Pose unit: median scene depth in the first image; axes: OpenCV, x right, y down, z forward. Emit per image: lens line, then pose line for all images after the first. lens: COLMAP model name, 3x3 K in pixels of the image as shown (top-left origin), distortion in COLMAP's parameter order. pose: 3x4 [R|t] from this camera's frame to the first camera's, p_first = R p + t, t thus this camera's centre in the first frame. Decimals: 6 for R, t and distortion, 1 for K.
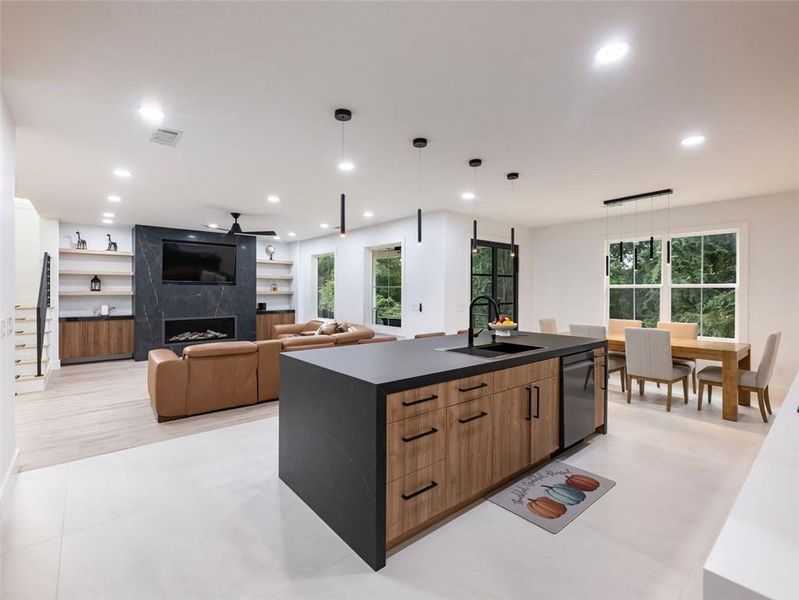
lens RADIAL K [[365.4, 0, 399.5], [0, 365.4, 300.0], [0, 0, 1]] dist [-0.000641, 0.006705]
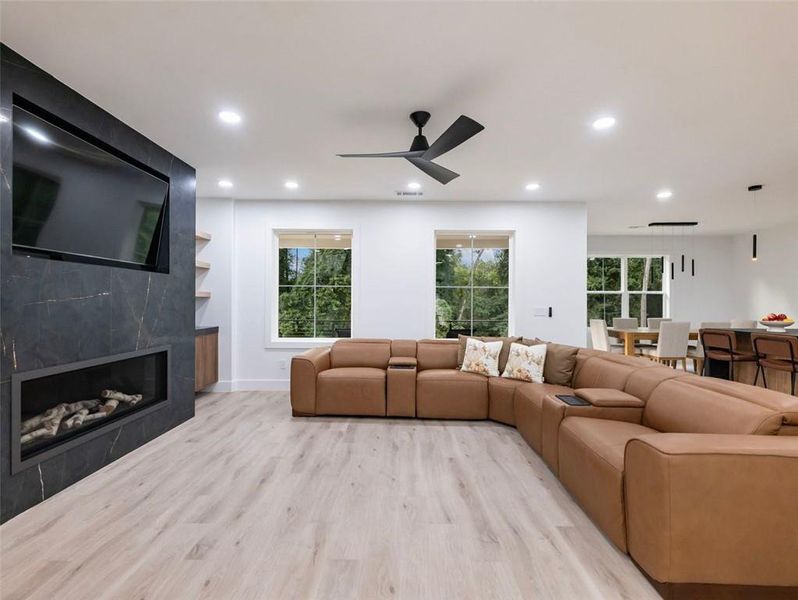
lens RADIAL K [[364.9, 0, 399.0], [0, 364.9, 300.0], [0, 0, 1]] dist [-0.000641, 0.006705]
pose [[0.656817, 0.005993, 0.754026, -0.763470], [0.017647, 0.999572, -0.023317, 0.006358], [-0.753843, 0.028622, 0.656431, 0.675236]]
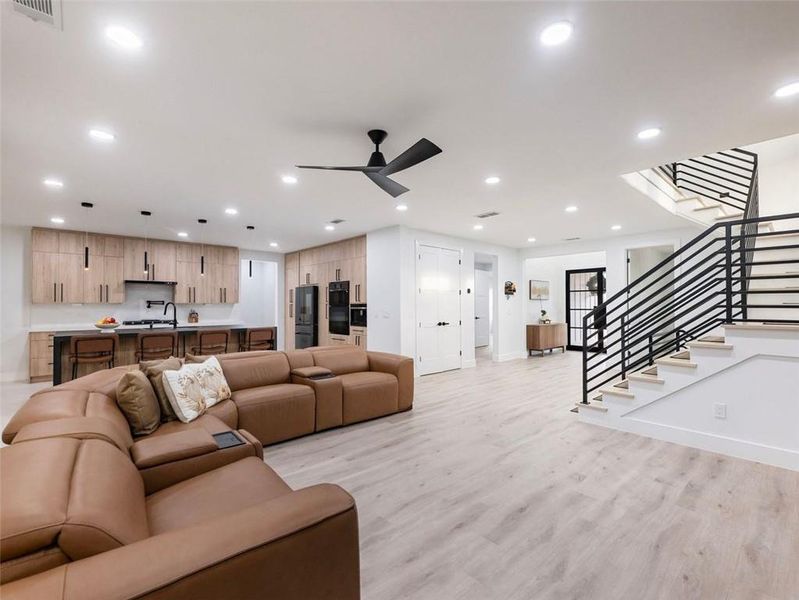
lens RADIAL K [[365.4, 0, 399.5], [0, 365.4, 300.0], [0, 0, 1]] dist [-0.000641, 0.006705]
pose [[-0.999947, 0.001136, -0.010202, -0.445559], [0.001007, 0.999920, 0.012613, -0.019100], [0.010216, 0.012602, -0.999868, 1.388360]]
